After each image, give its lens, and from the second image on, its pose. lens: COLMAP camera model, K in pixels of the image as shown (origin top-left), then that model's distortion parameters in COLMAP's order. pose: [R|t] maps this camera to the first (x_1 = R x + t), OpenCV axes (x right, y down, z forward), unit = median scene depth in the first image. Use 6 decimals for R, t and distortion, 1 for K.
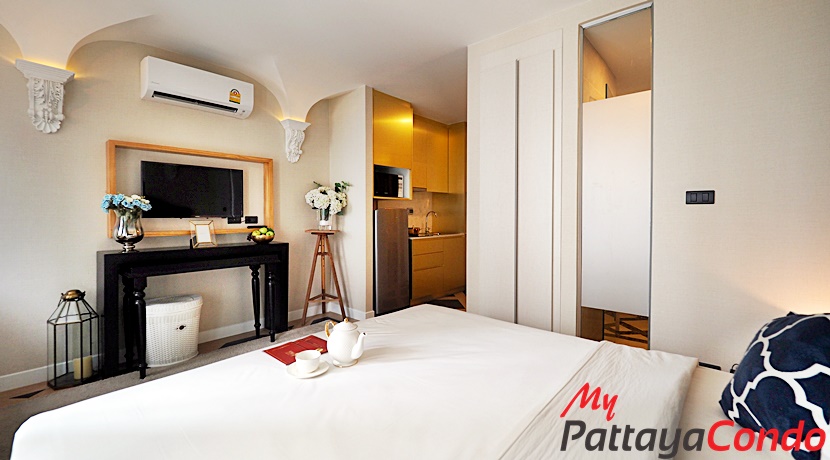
lens RADIAL K [[349.1, 0, 412.5], [0, 349.1, 225.7], [0, 0, 1]] dist [0.000736, -0.000156]
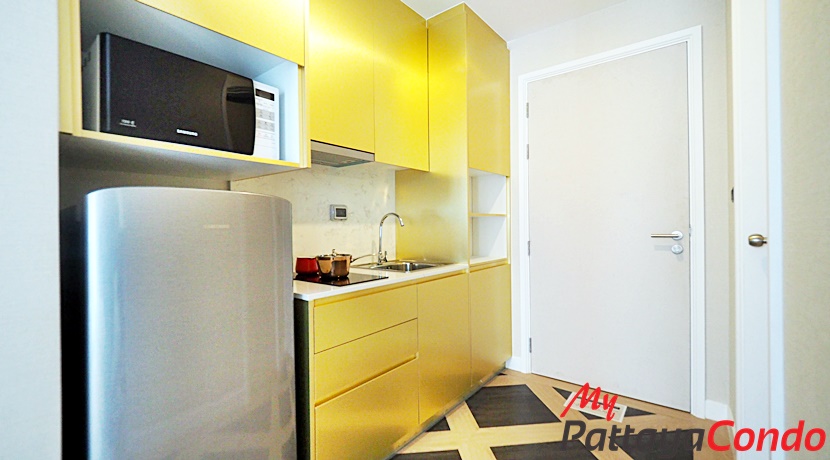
lens RADIAL K [[349.1, 0, 412.5], [0, 349.1, 225.7], [0, 0, 1]] dist [0.000736, -0.000156]
pose [[0.998848, -0.014150, 0.045852, 0.059839], [0.015709, 0.999304, -0.033828, -0.010431], [-0.045342, 0.034509, 0.998375, 0.566603]]
